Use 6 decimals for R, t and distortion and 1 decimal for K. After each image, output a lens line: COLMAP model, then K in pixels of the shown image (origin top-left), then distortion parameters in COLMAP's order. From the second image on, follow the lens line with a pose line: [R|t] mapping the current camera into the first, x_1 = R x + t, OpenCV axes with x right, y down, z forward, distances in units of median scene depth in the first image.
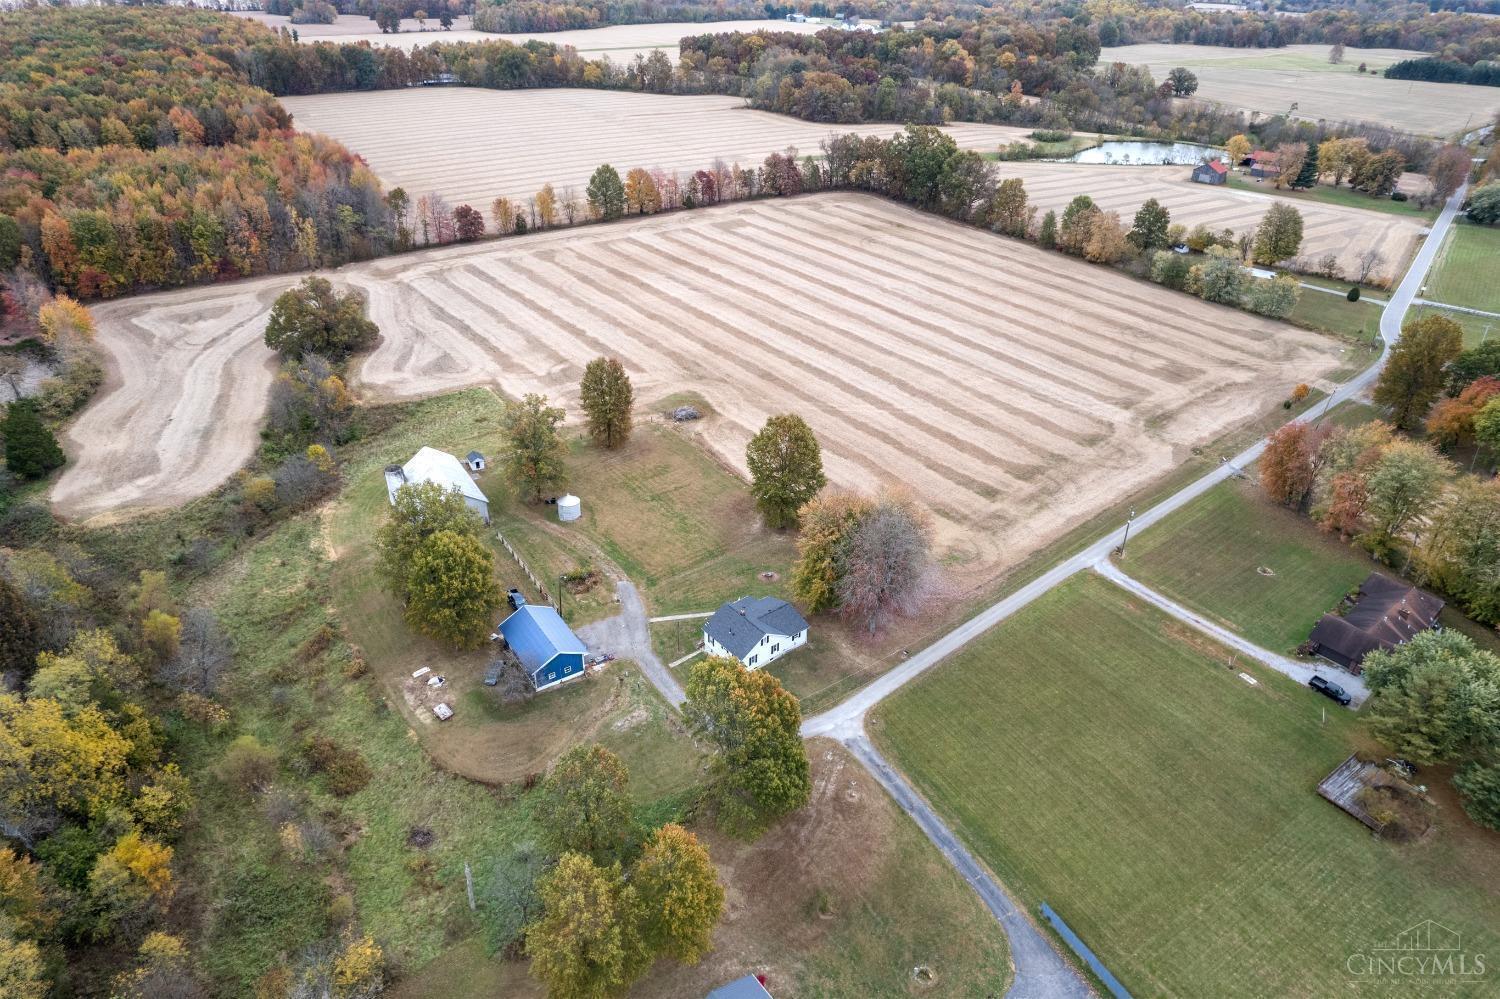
lens RADIAL K [[949.8, 0, 750.0], [0, 949.8, 499.5], [0, 0, 1]] dist [-0.072169, 0.060433]
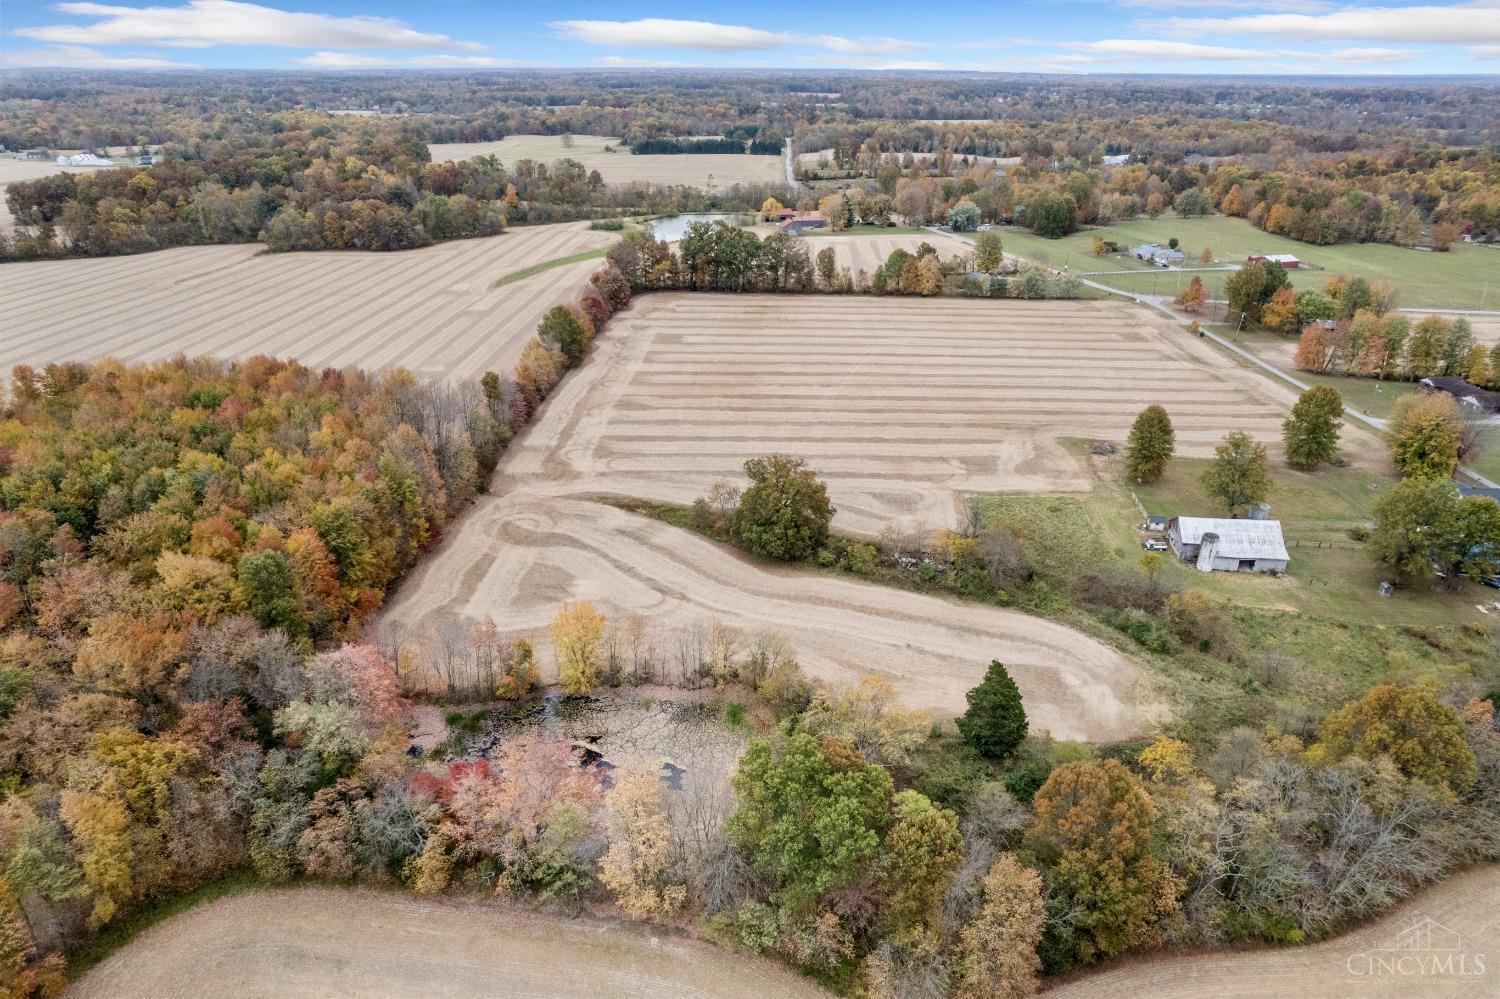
lens RADIAL K [[949.8, 0, 750.0], [0, 949.8, 499.5], [0, 0, 1]] dist [-0.072169, 0.060433]
pose [[0.613299, -0.342812, 0.711578, -0.911190], [0.409041, 0.908534, 0.085152, -0.237316], [-0.675684, 0.238841, 0.697428, 0.372449]]
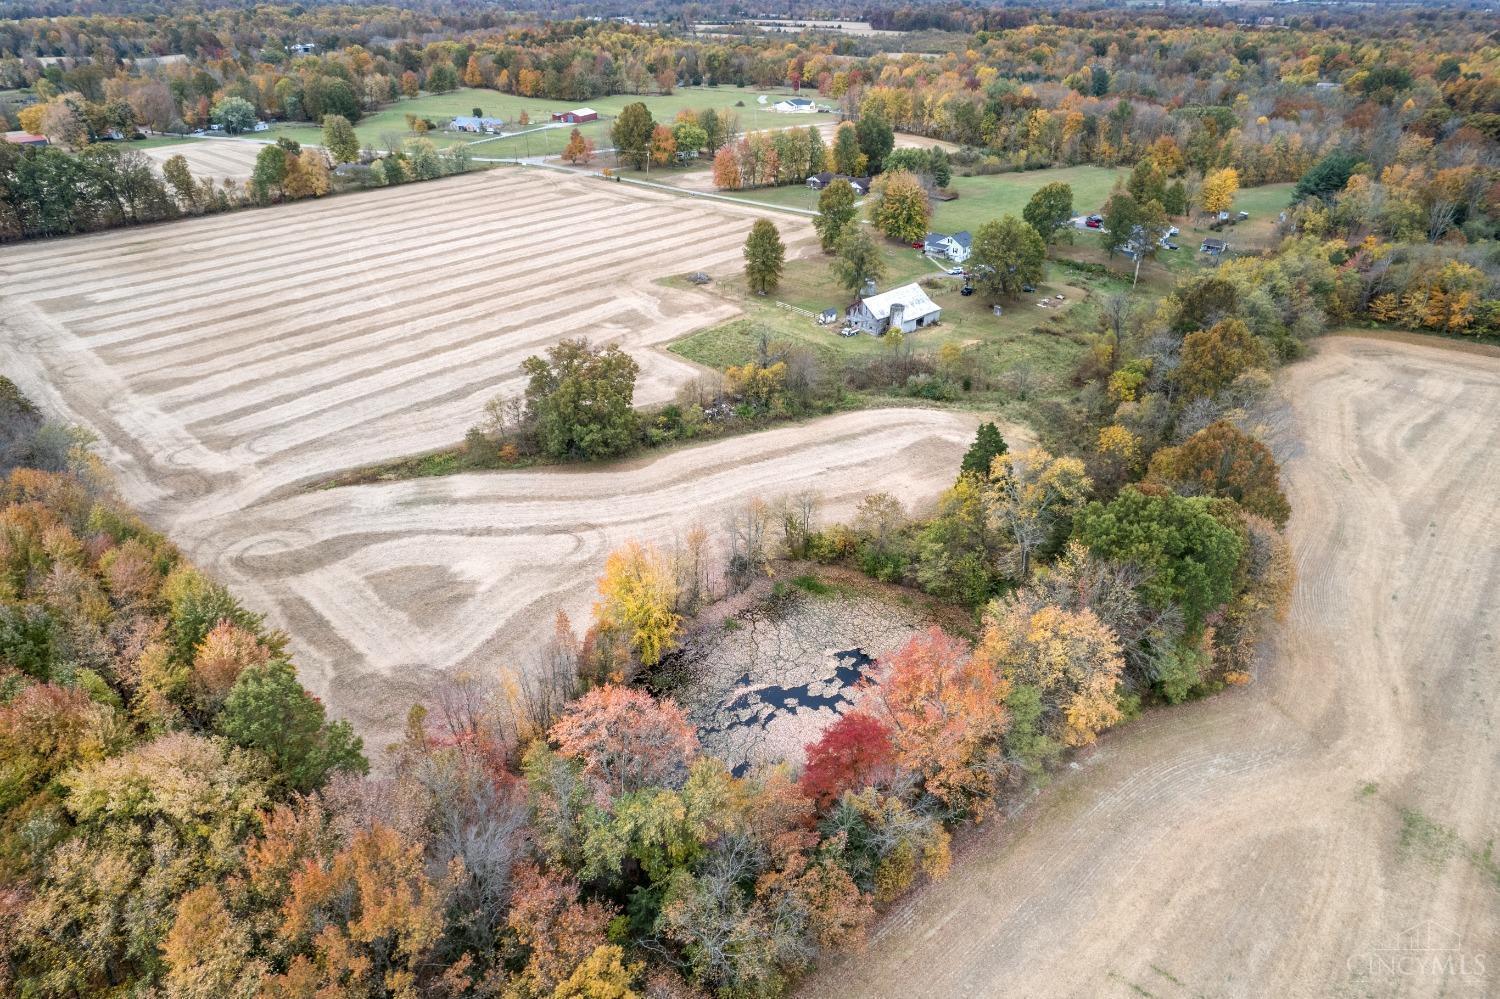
lens RADIAL K [[949.8, 0, 750.0], [0, 949.8, 499.5], [0, 0, 1]] dist [-0.072169, 0.060433]
pose [[-0.200424, -0.499220, 0.842977, -0.954784], [0.490632, 0.693620, 0.527421, -0.383307], [-0.848004, 0.519299, 0.105915, 0.729668]]
